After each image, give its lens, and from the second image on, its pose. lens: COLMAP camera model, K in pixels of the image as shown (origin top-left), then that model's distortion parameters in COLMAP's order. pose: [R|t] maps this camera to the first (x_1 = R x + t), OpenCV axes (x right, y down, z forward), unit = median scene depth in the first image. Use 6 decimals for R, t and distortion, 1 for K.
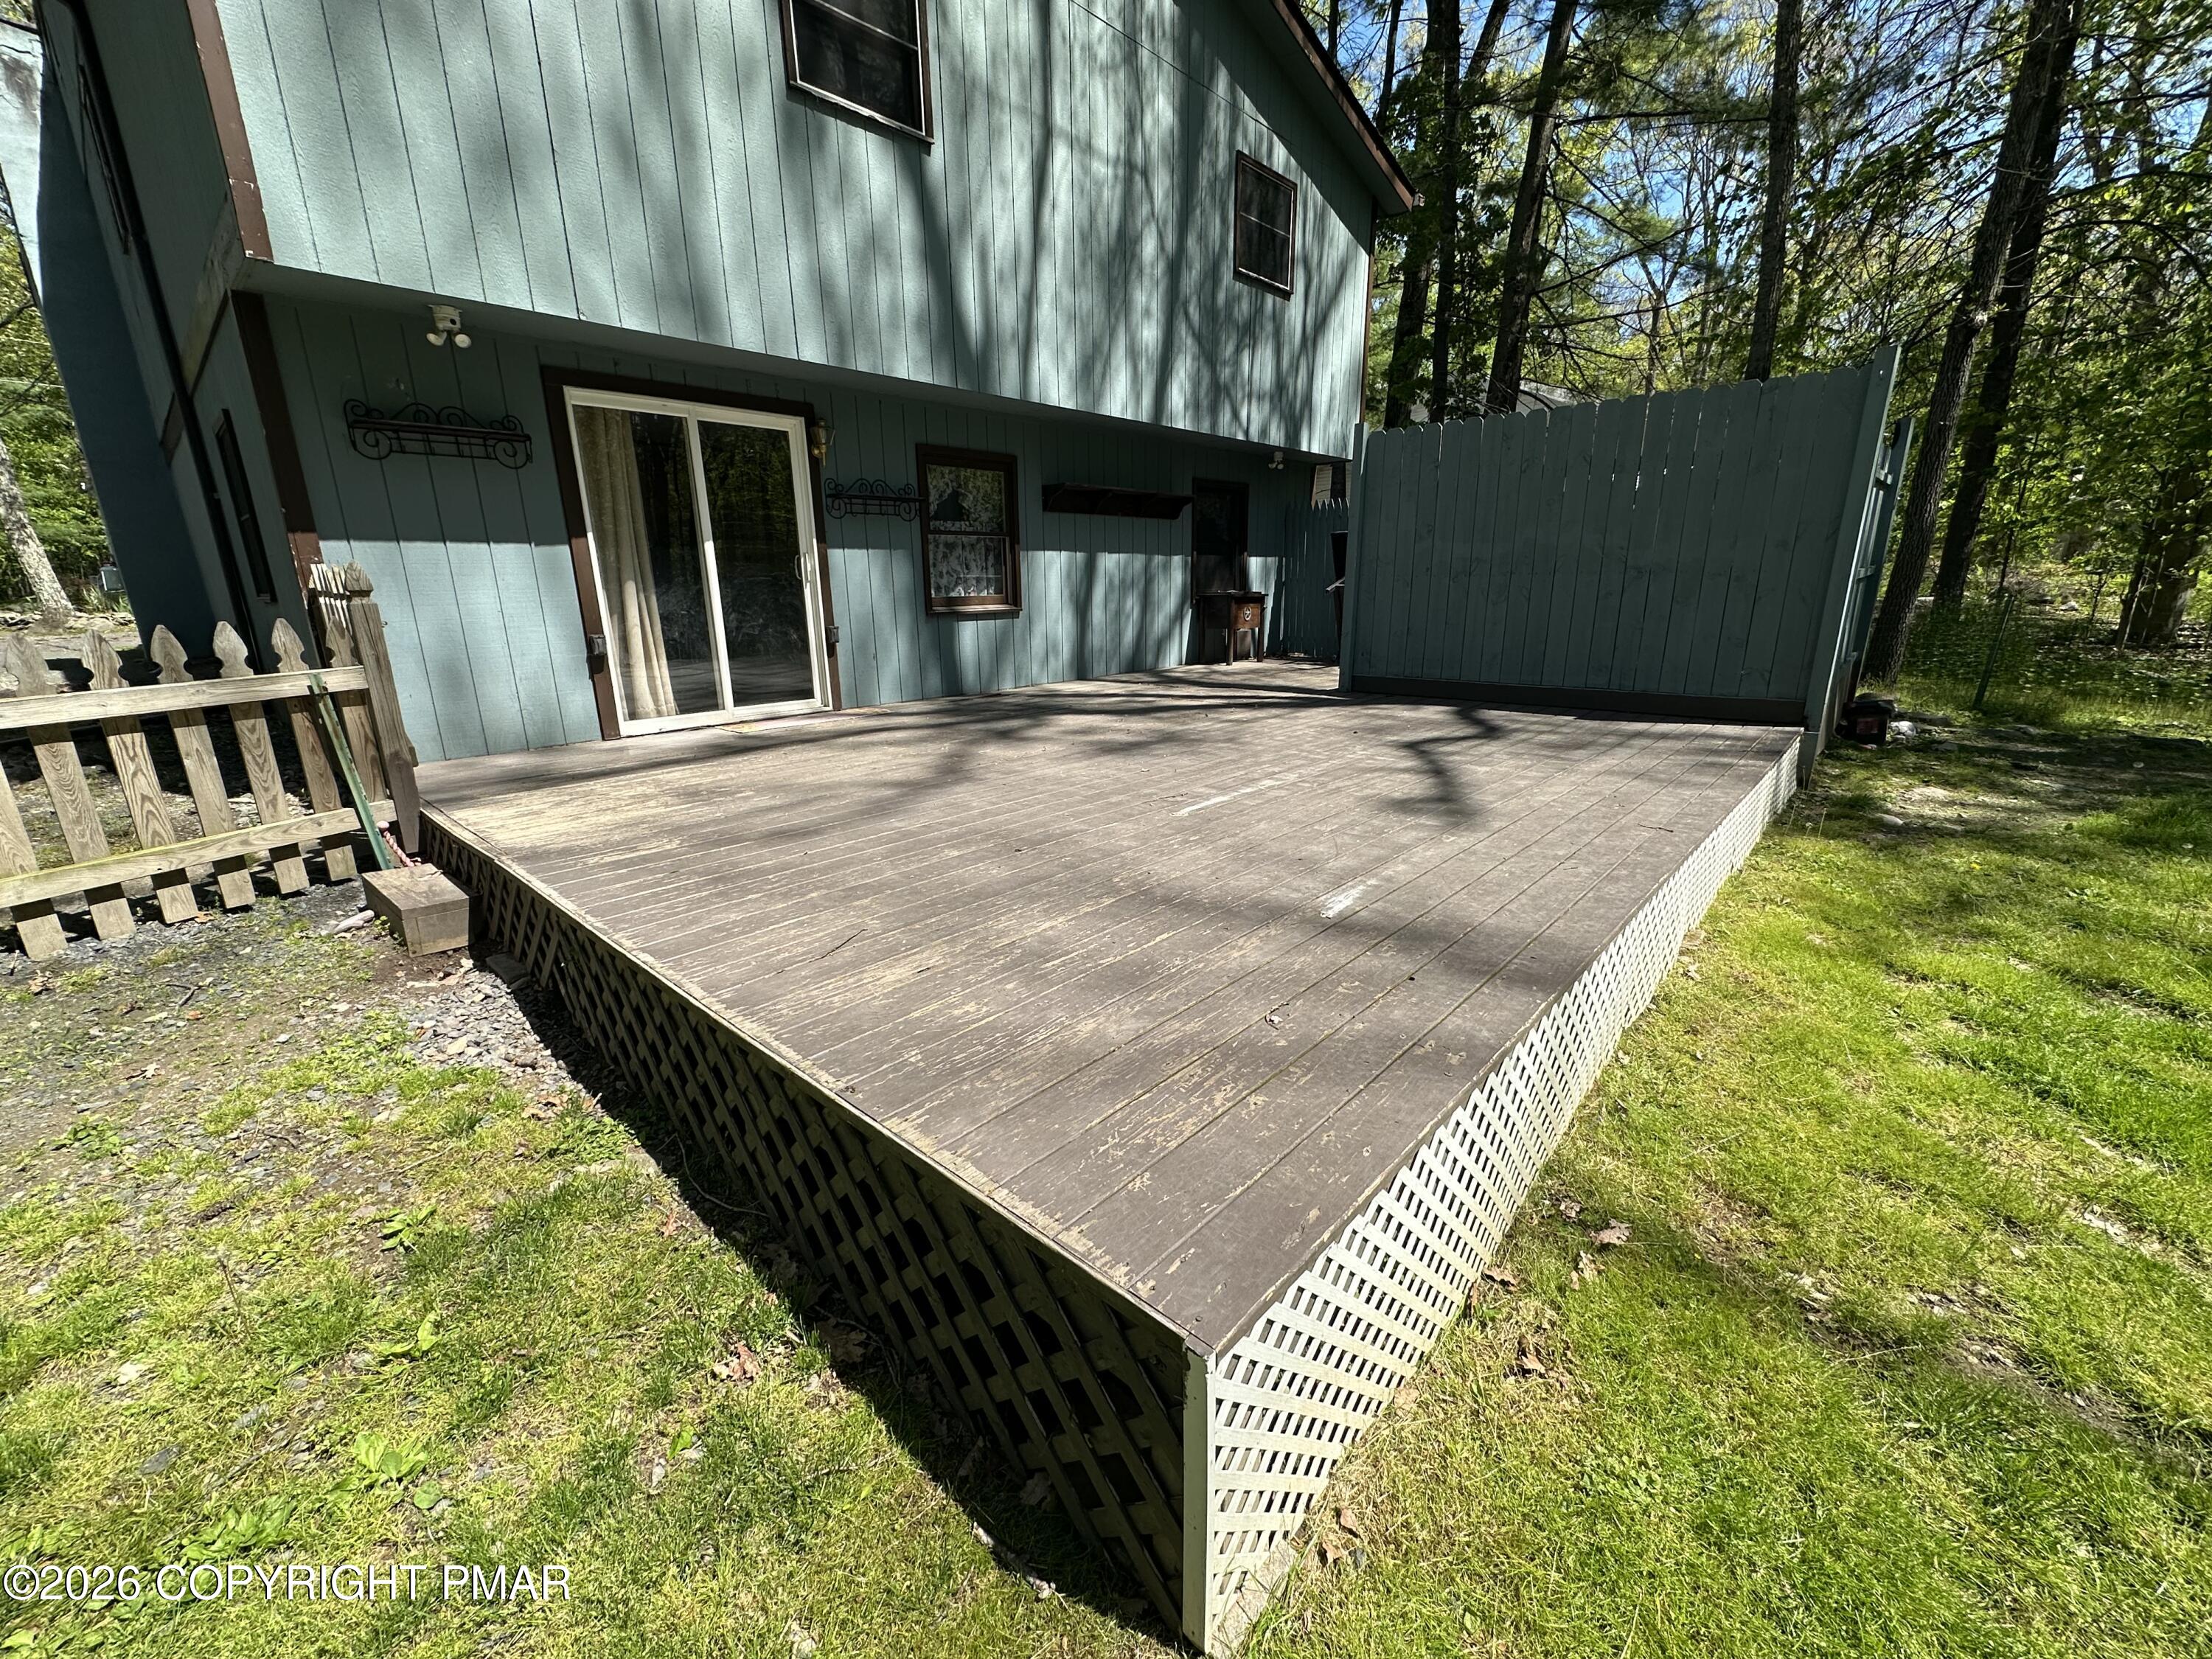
lens RADIAL K [[878.9, 0, 1106.0], [0, 878.9, 829.5], [0, 0, 1]] dist [0.000422, 0.000295]
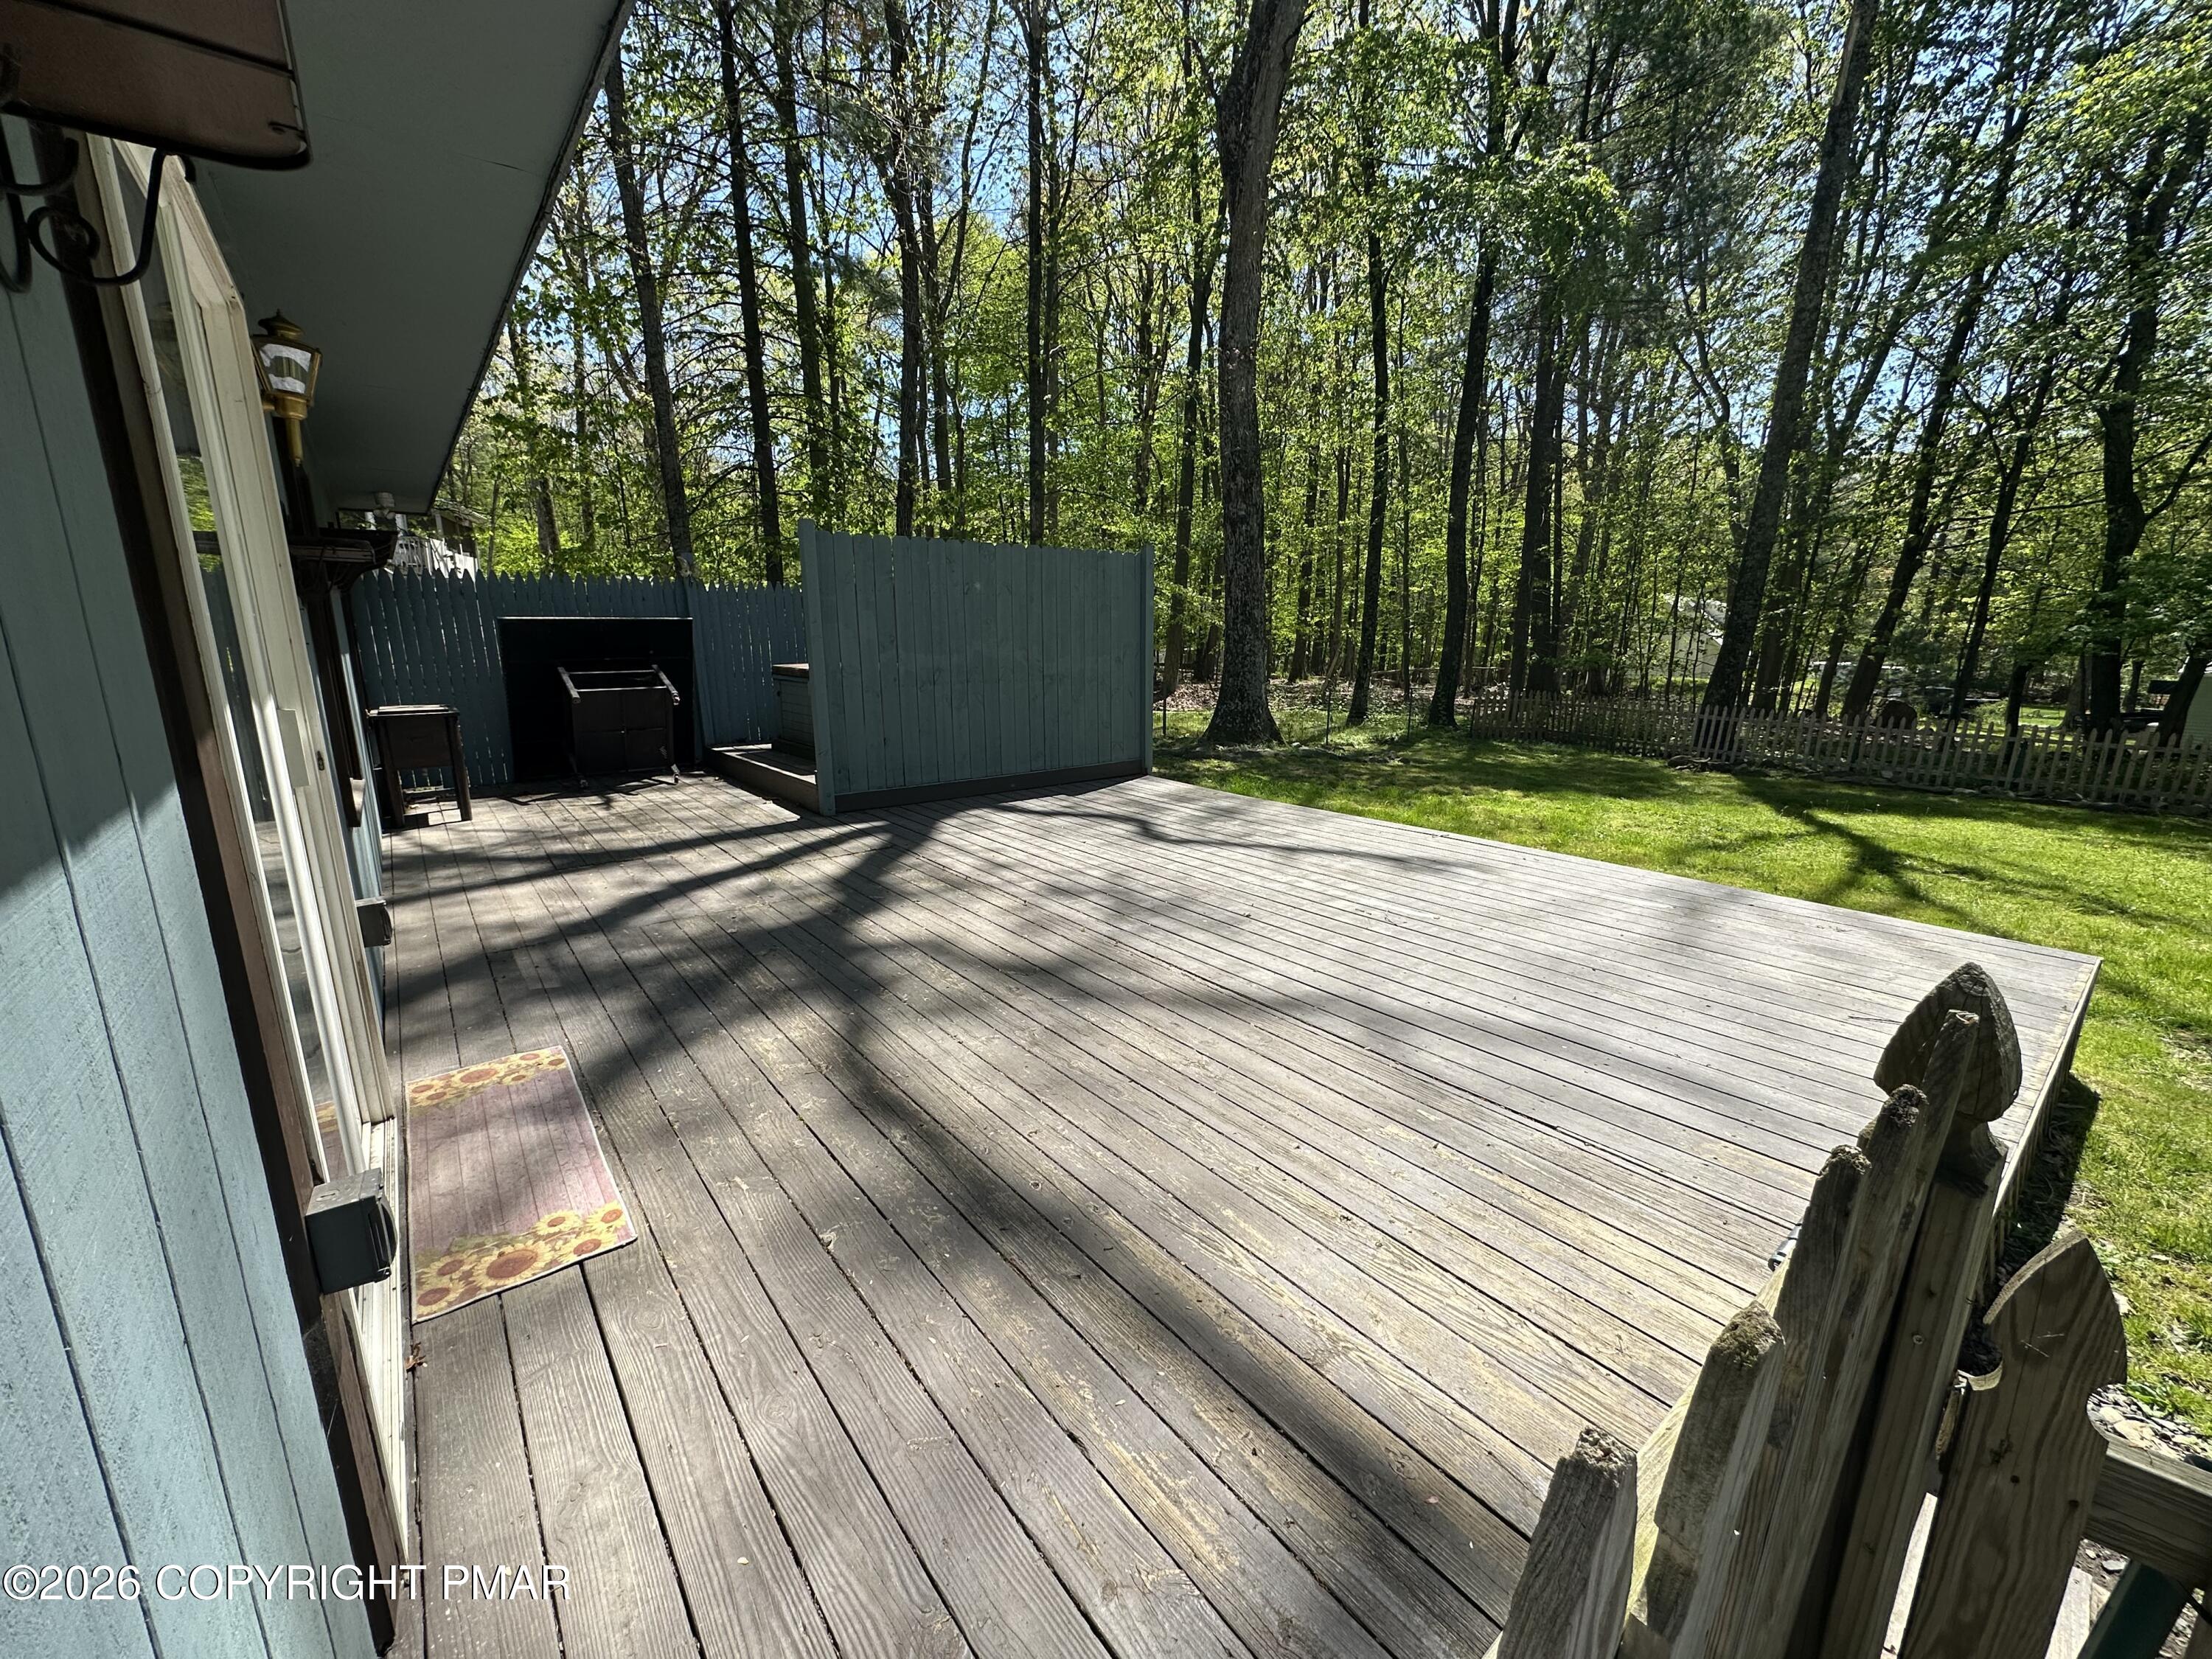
lens RADIAL K [[878.9, 0, 1106.0], [0, 878.9, 829.5], [0, 0, 1]] dist [0.000422, 0.000295]
pose [[0.147988, -0.201815, 0.968179, -0.627479], [0.266876, 0.950791, 0.157398, -0.251587], [-0.952301, 0.235091, 0.194566, 0.691812]]
